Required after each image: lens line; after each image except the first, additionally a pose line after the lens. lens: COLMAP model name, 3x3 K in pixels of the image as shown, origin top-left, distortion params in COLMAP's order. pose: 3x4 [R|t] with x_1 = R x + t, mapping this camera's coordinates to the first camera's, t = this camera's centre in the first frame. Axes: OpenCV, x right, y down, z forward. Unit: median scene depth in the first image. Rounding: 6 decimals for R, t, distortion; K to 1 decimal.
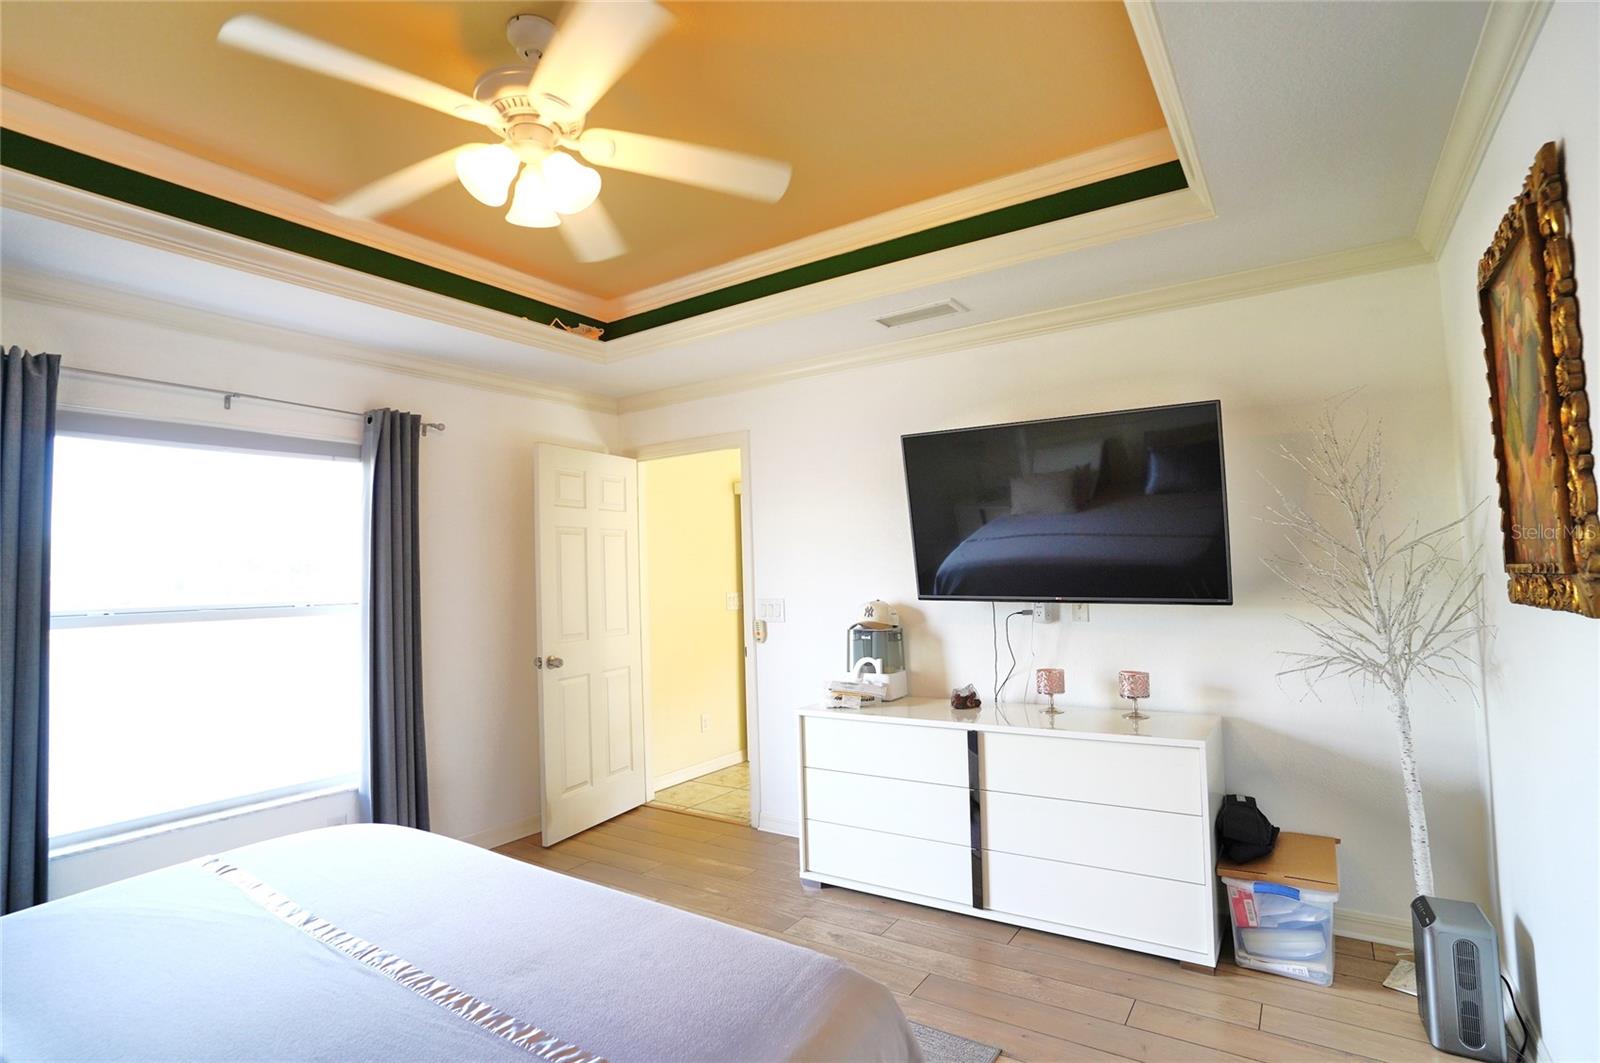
lens RADIAL K [[784.4, 0, 801.5], [0, 784.4, 525.5], [0, 0, 1]] dist [-0.073206, 0.026788]
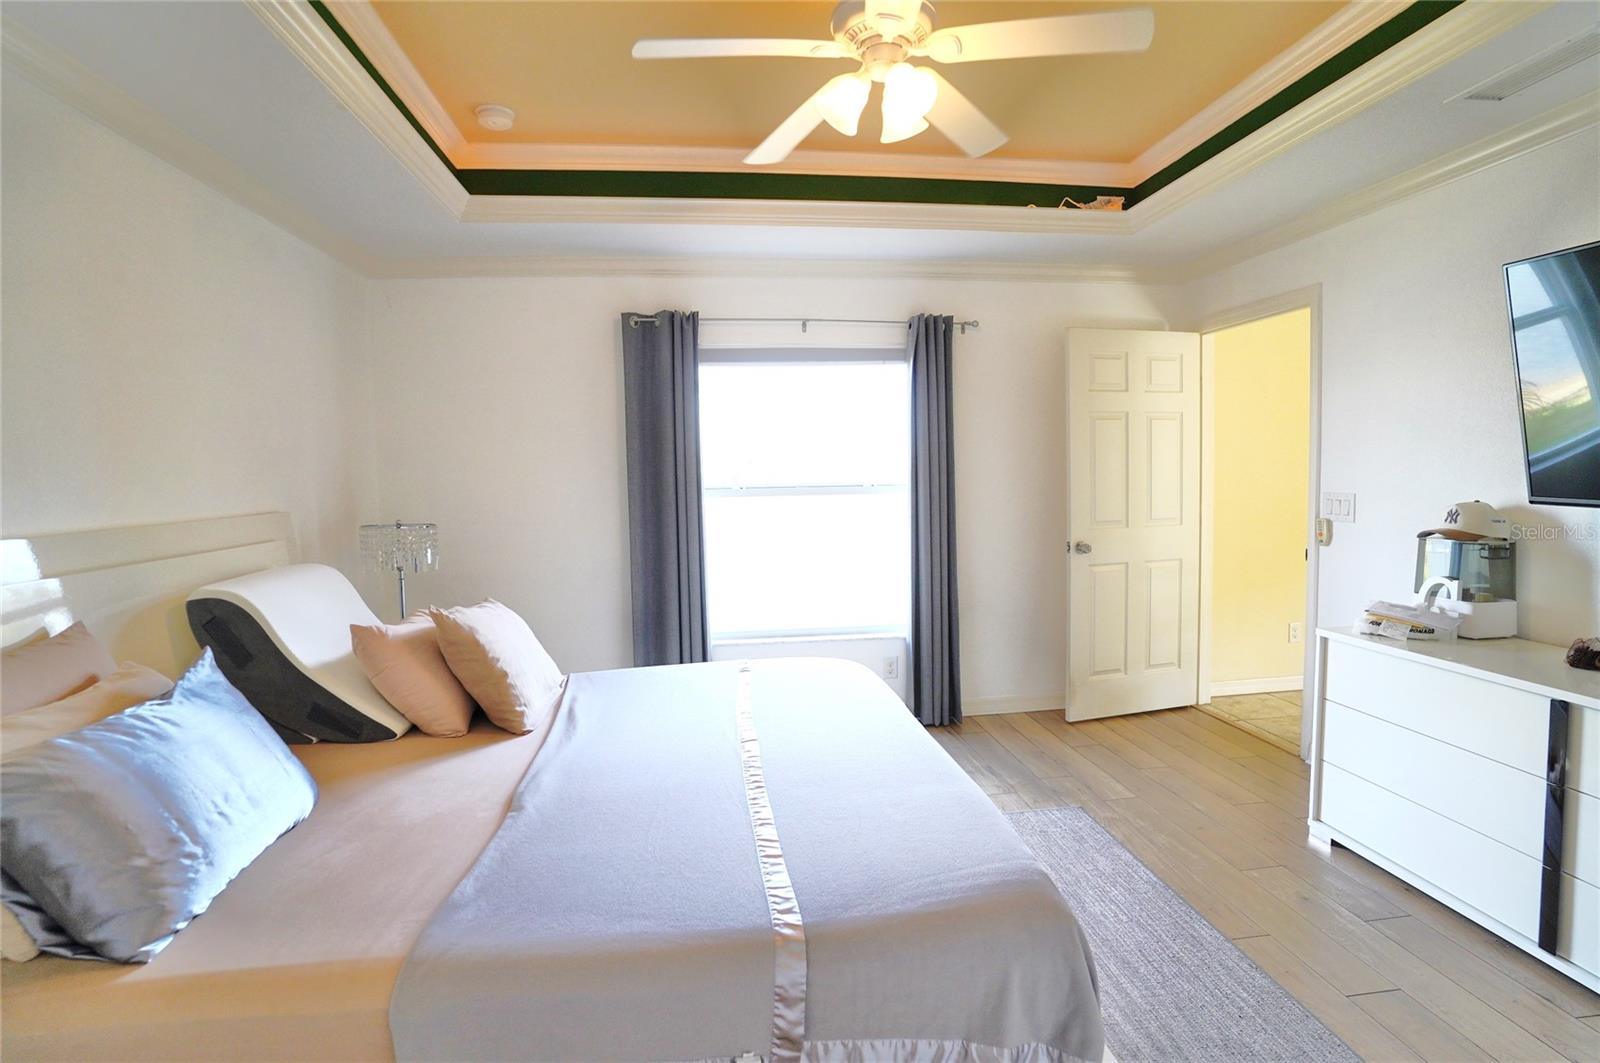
lens RADIAL K [[784.4, 0, 802.7], [0, 784.4, 520.7], [0, 0, 1]] dist [-0.073206, 0.026788]
pose [[0.657820, 0.064451, -0.750413, 0.211523], [0.045406, 0.991126, 0.124928, -0.001867], [0.751805, -0.116254, 0.649056, 0.078892]]
